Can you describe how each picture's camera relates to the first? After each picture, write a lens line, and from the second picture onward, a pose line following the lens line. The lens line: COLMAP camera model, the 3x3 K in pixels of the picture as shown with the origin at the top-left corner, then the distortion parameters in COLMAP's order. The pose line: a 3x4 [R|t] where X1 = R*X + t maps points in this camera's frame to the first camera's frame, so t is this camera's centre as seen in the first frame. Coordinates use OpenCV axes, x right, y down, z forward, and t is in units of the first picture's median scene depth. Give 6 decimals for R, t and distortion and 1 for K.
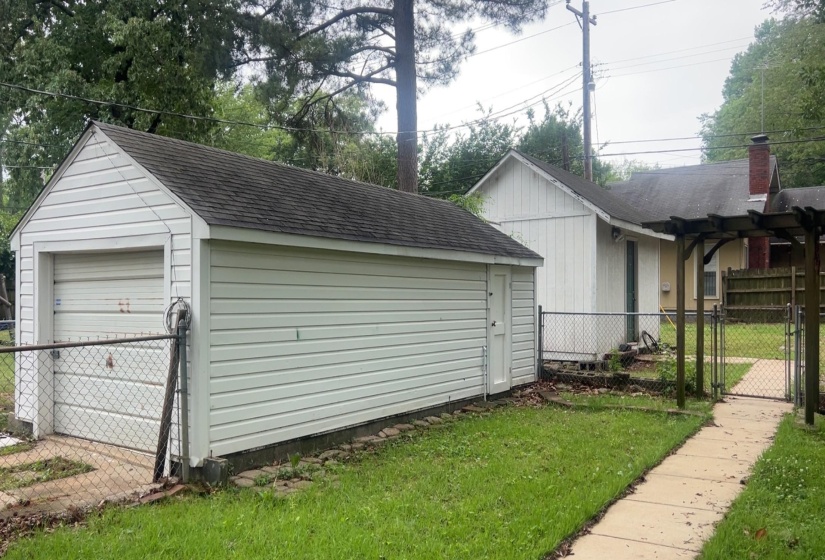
lens RADIAL K [[718.7, 0, 408.9], [0, 718.7, 253.6], [0, 0, 1]] dist [0.126526, -0.211523]
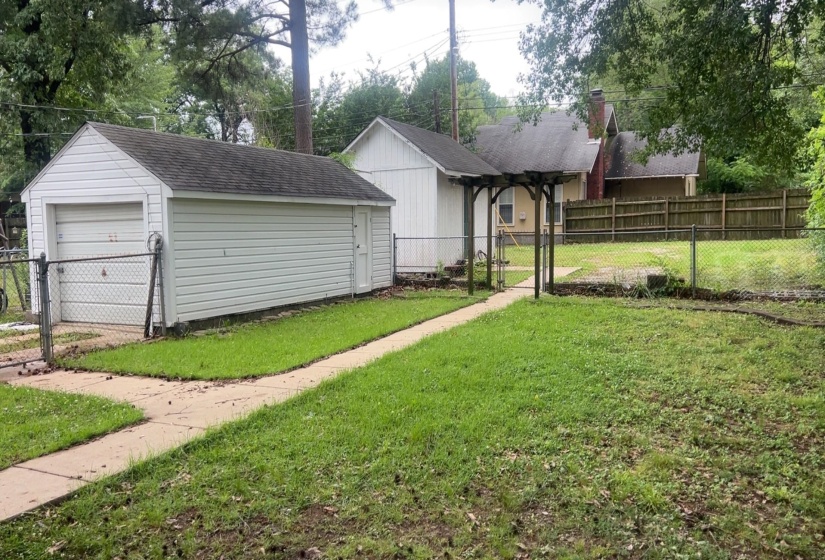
lens RADIAL K [[718.7, 0, 408.9], [0, 718.7, 253.6], [0, 0, 1]] dist [0.126526, -0.211523]
pose [[0.992011, -0.023381, 0.123963, 0.035588], [0.011381, 0.995254, 0.096639, -0.025420], [-0.125634, -0.094456, 0.987570, -0.421462]]
